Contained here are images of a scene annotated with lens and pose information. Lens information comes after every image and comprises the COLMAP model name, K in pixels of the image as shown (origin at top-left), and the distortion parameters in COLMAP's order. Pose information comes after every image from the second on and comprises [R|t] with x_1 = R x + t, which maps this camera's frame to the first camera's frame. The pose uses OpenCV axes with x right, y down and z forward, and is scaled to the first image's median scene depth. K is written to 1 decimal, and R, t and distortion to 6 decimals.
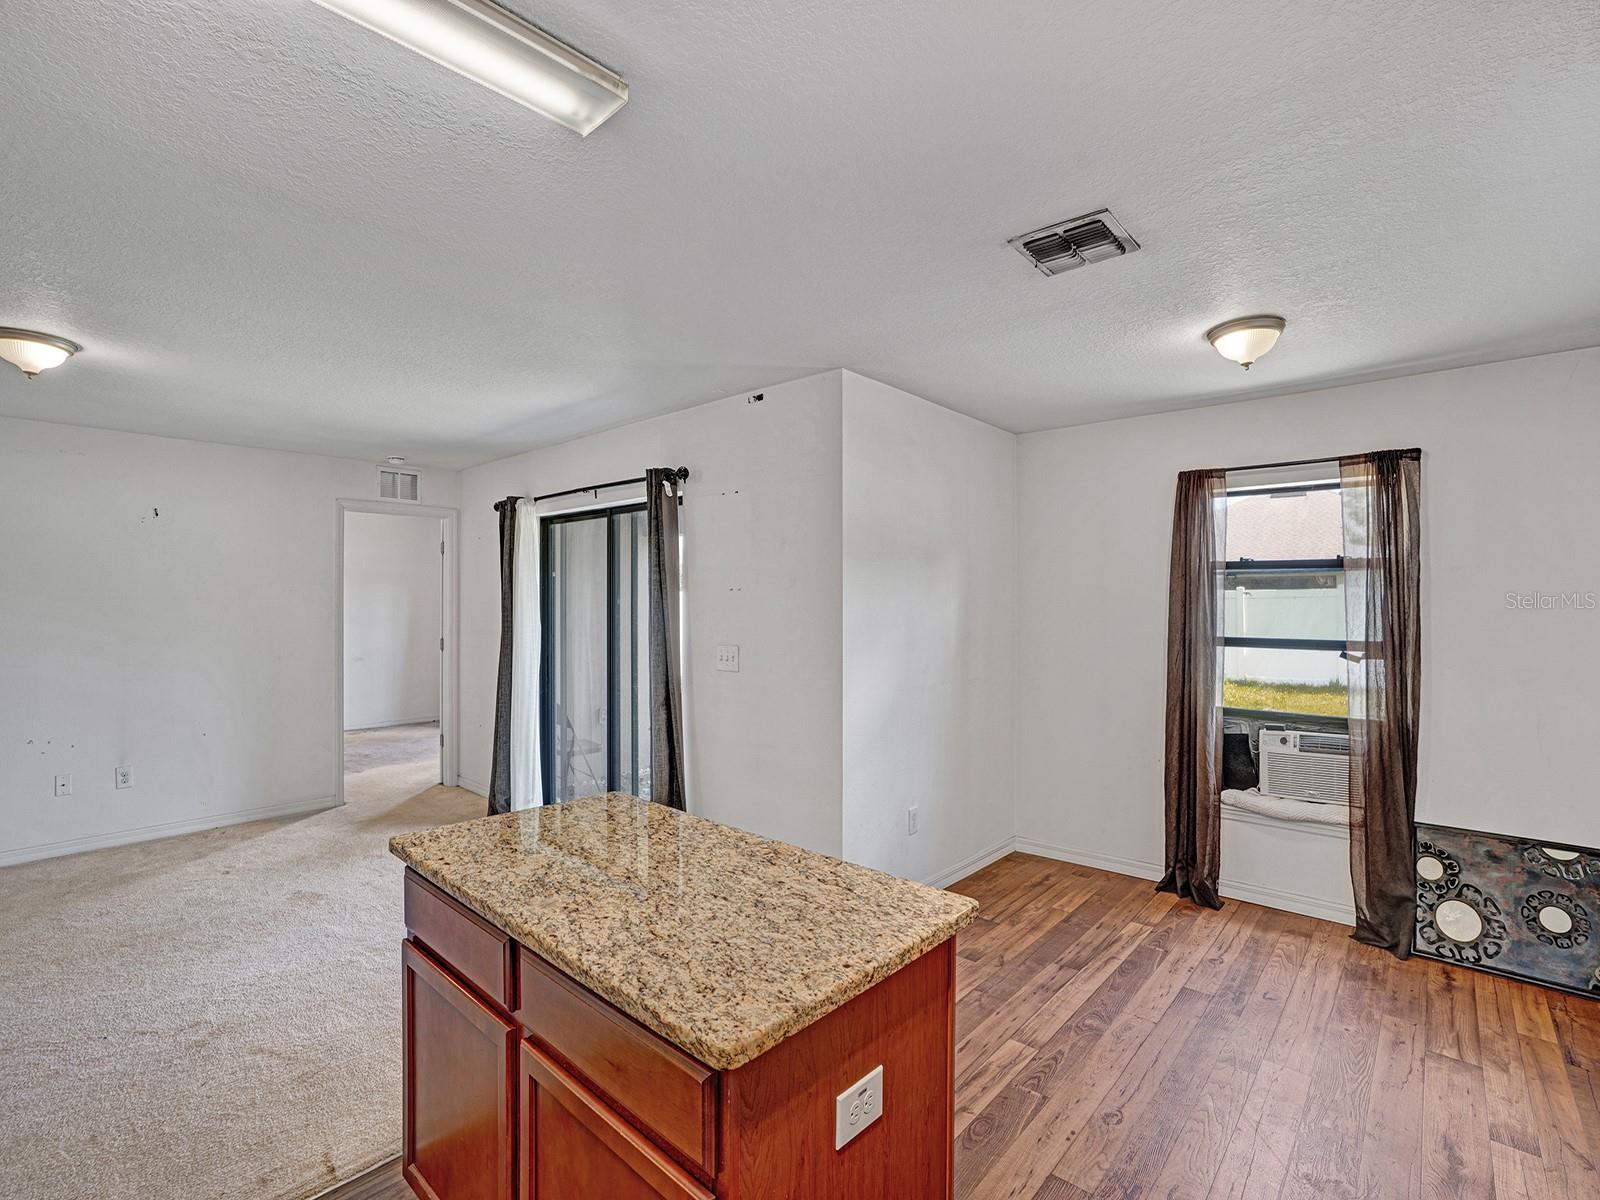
lens RADIAL K [[747.4, 0, 791.4], [0, 747.4, 595.8], [0, 0, 1]] dist [-0.065620, 0.023866]
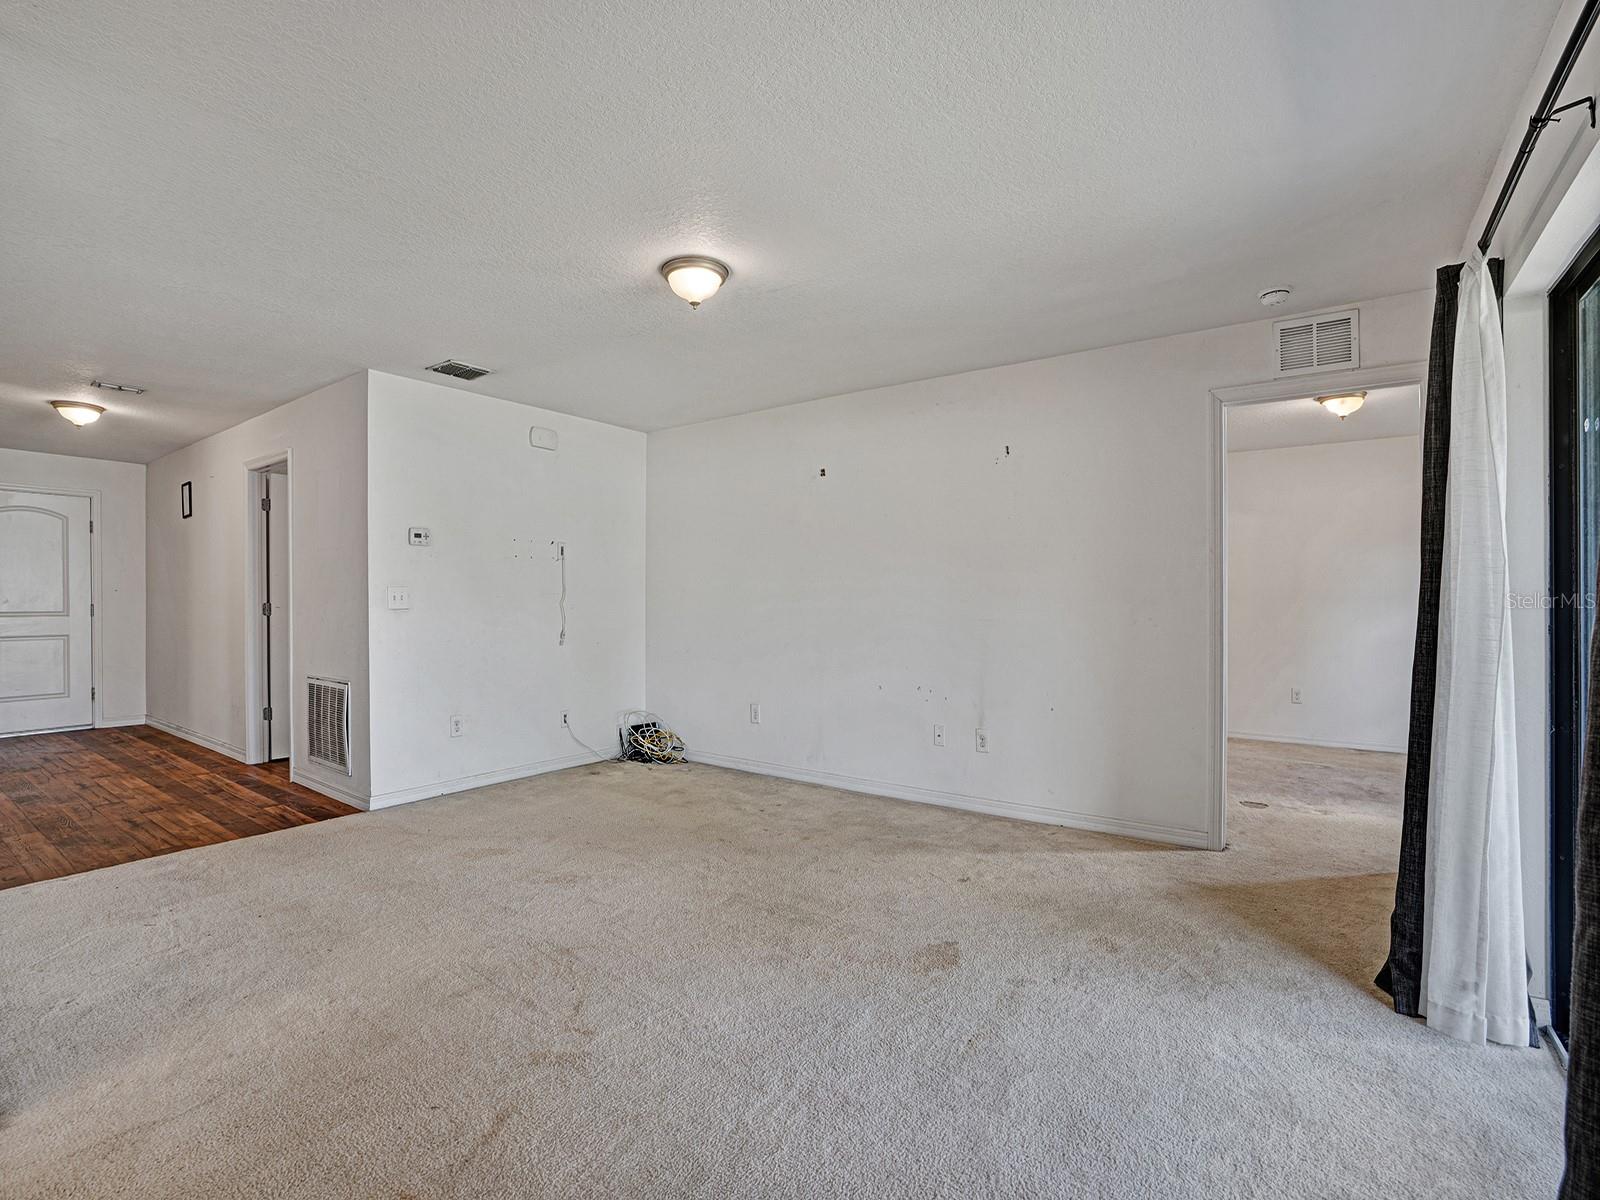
lens RADIAL K [[747.4, 0, 797.9], [0, 747.4, 601.9], [0, 0, 1]] dist [-0.065620, 0.023866]
pose [[0.108083, 0.002306, -0.994139, -0.003551], [0.003903, 0.999989, 0.002744, 0.085849], [0.994134, -0.004176, 0.108072, 0.804028]]
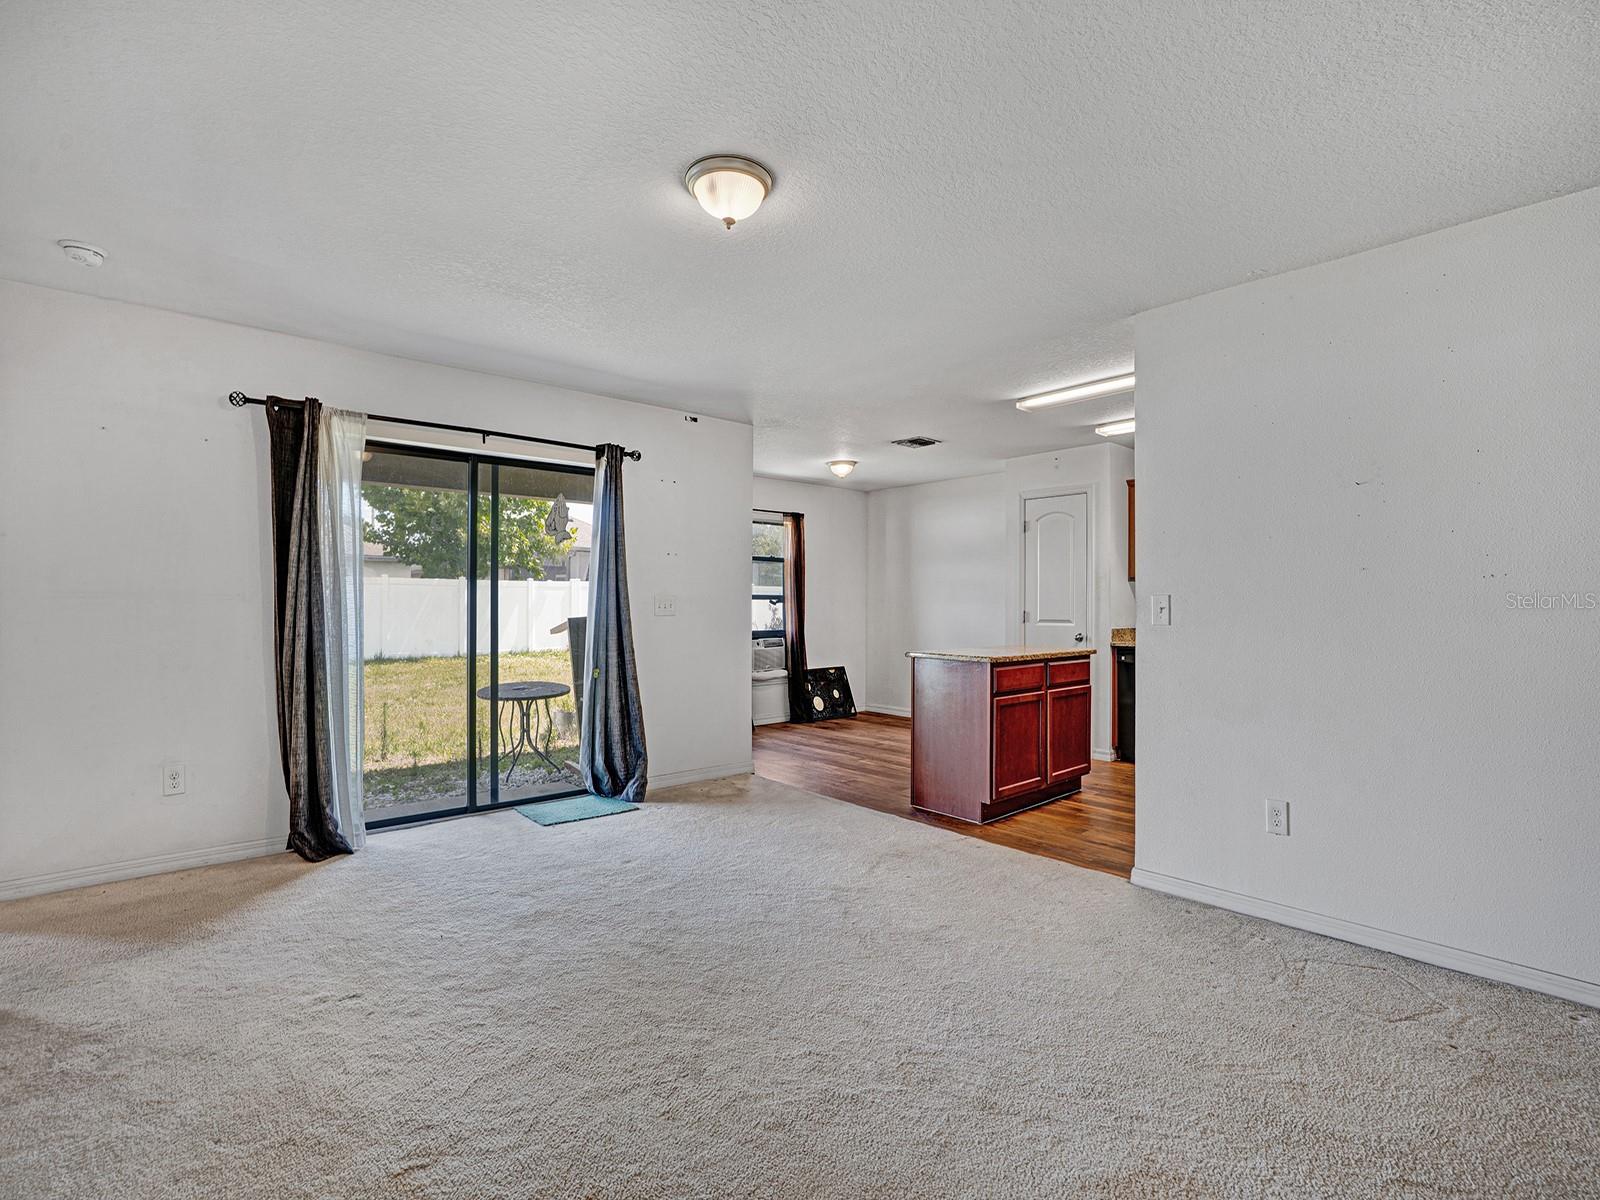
lens RADIAL K [[747.4, 0, 803.4], [0, 747.4, 597.4], [0, 0, 1]] dist [-0.065620, 0.023866]
pose [[0.106983, 0.006791, 0.994238, -1.437595], [-0.010652, 0.999927, -0.005684, 0.077220], [-0.994204, -0.009983, 0.107047, 0.648767]]
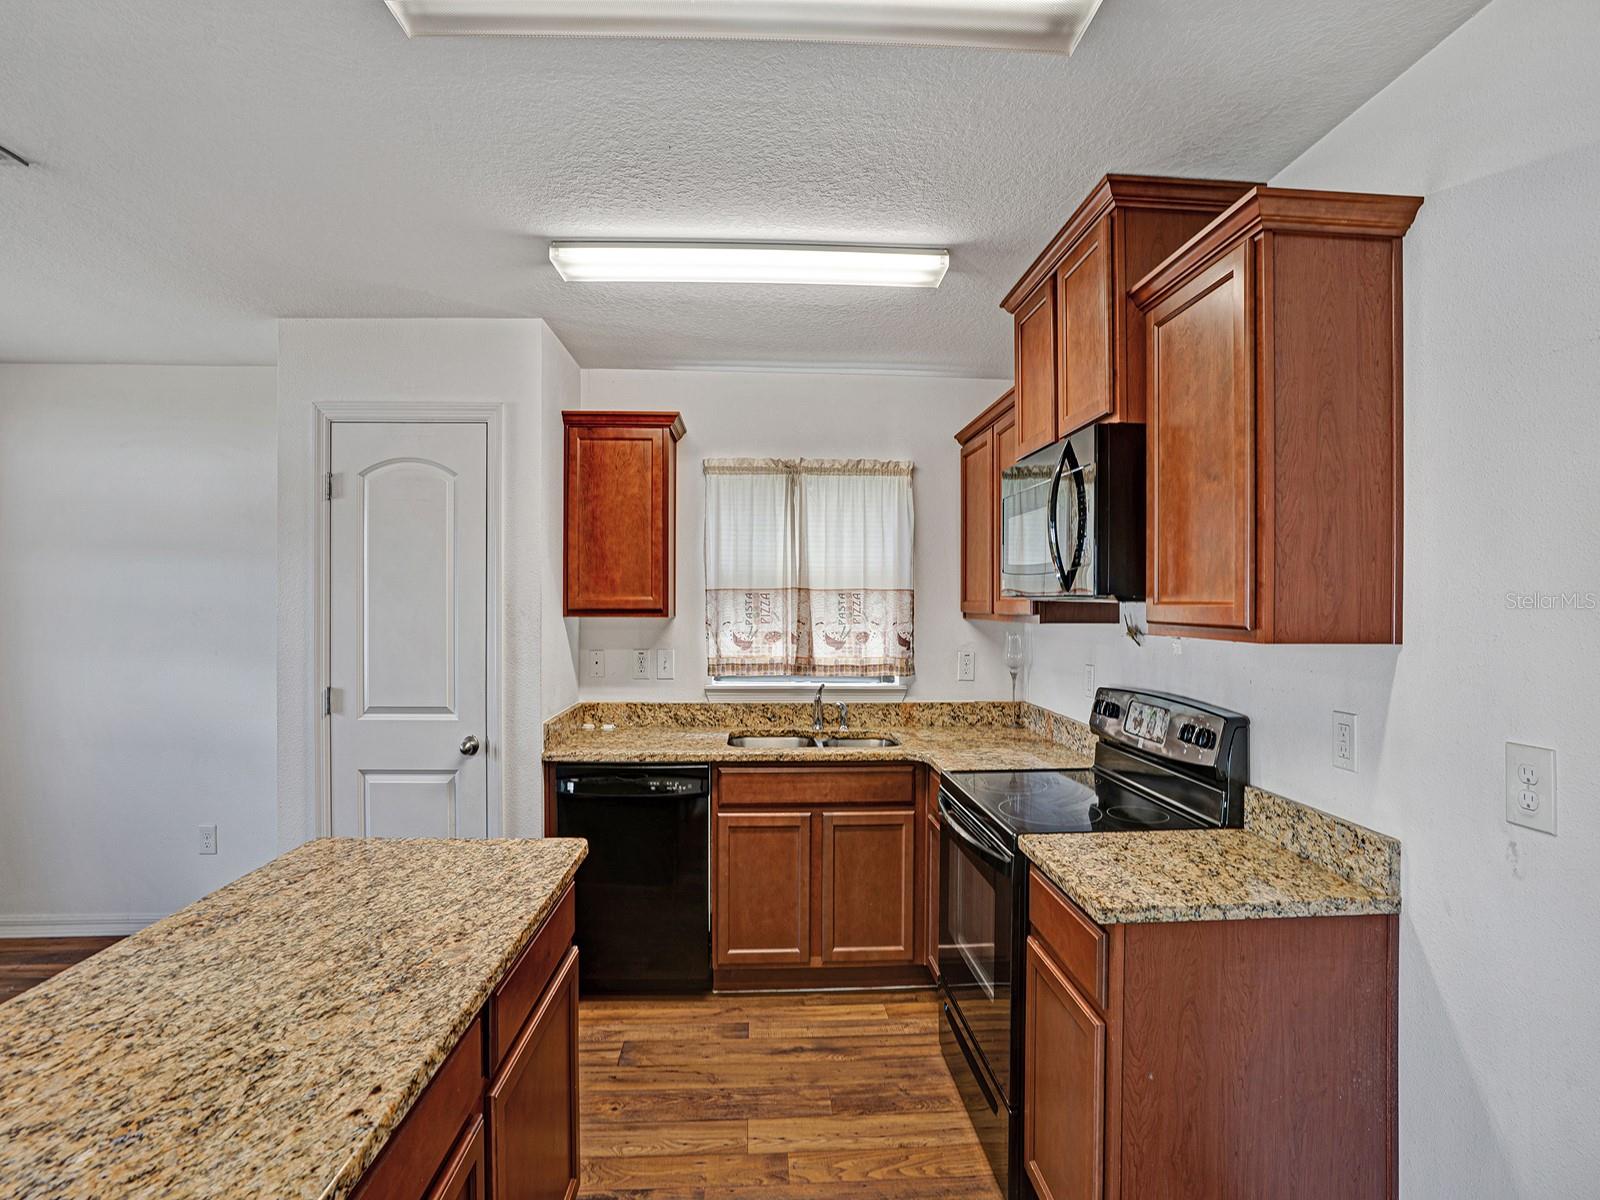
lens RADIAL K [[747.4, 0, 799.4], [0, 747.4, 605.6], [0, 0, 1]] dist [-0.065620, 0.023866]
pose [[-0.711835, -0.012245, 0.702240, -0.458059], [-0.011703, 0.999916, 0.005573, 0.001609], [-0.702249, -0.004252, -0.711918, 0.501834]]
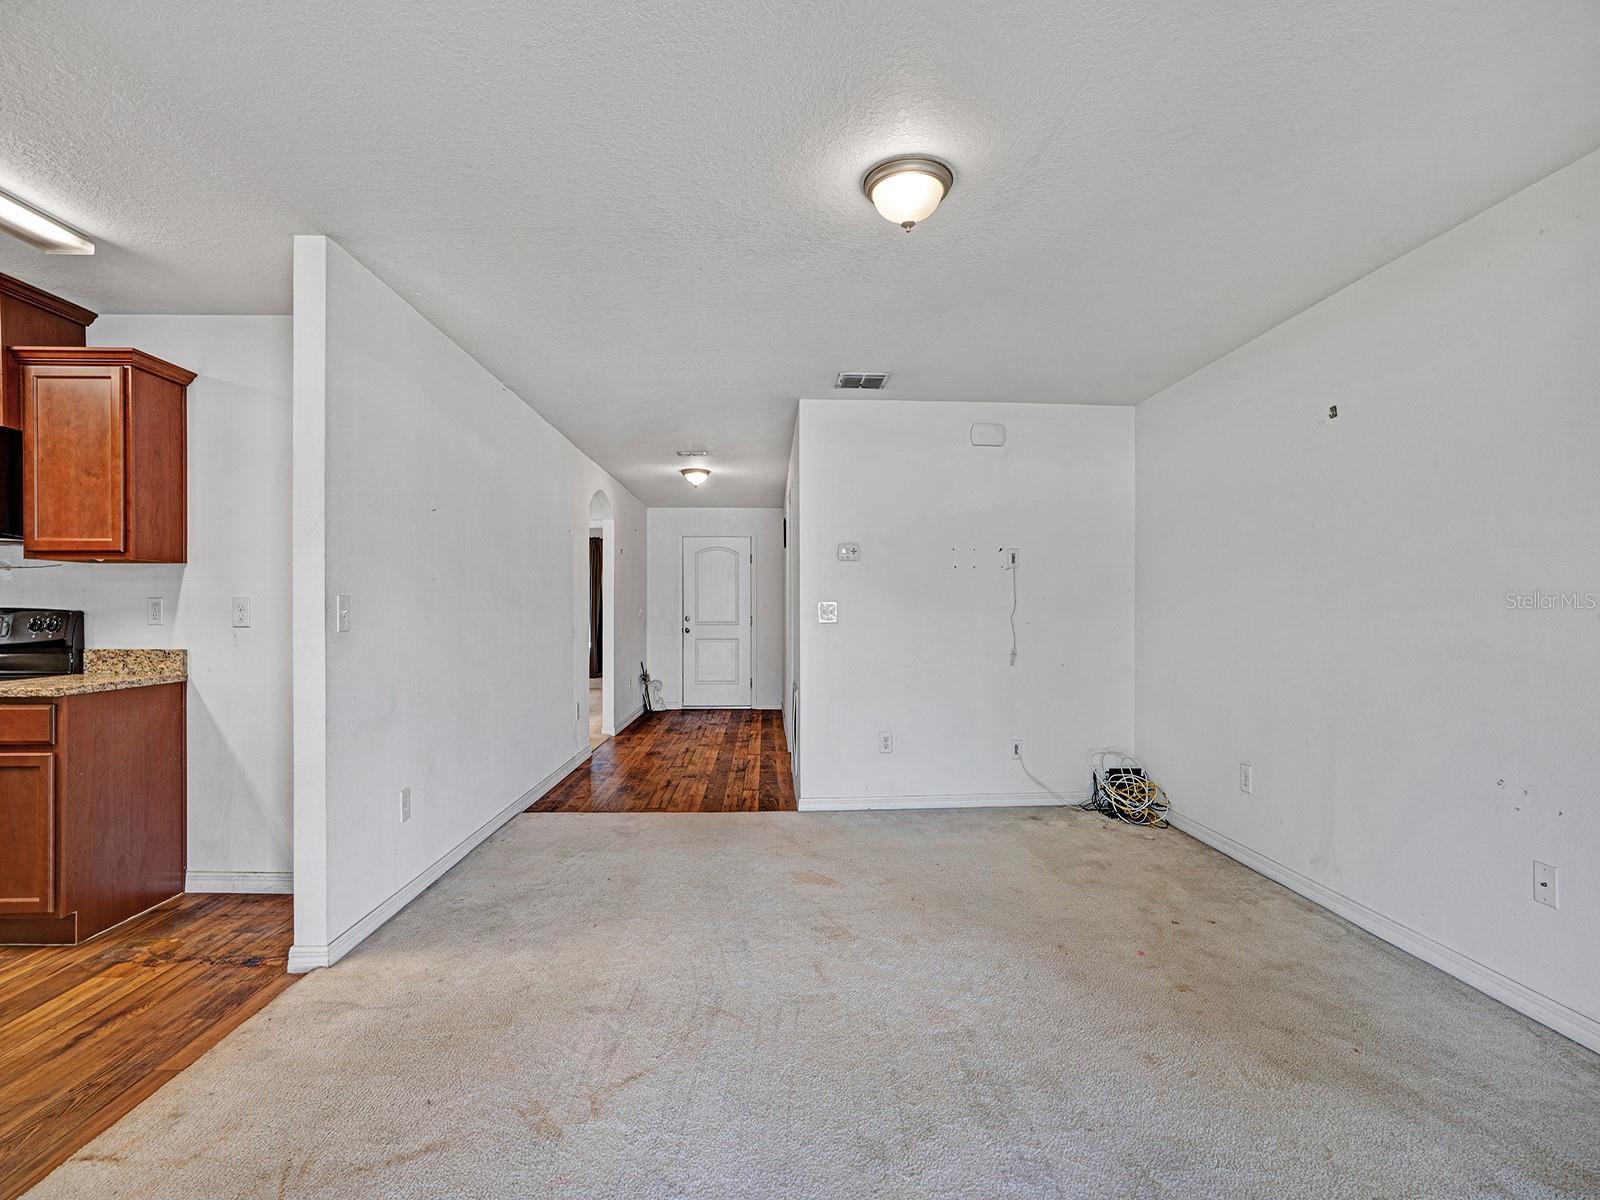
lens RADIAL K [[747.4, 0, 805.8], [0, 747.4, 609.2], [0, 0, 1]] dist [-0.065620, 0.023866]
pose [[-0.710268, -0.003094, -0.703925, -0.336862], [0.002559, 0.999972, -0.006977, 0.083952], [0.703927, -0.006756, -0.710240, 1.154246]]
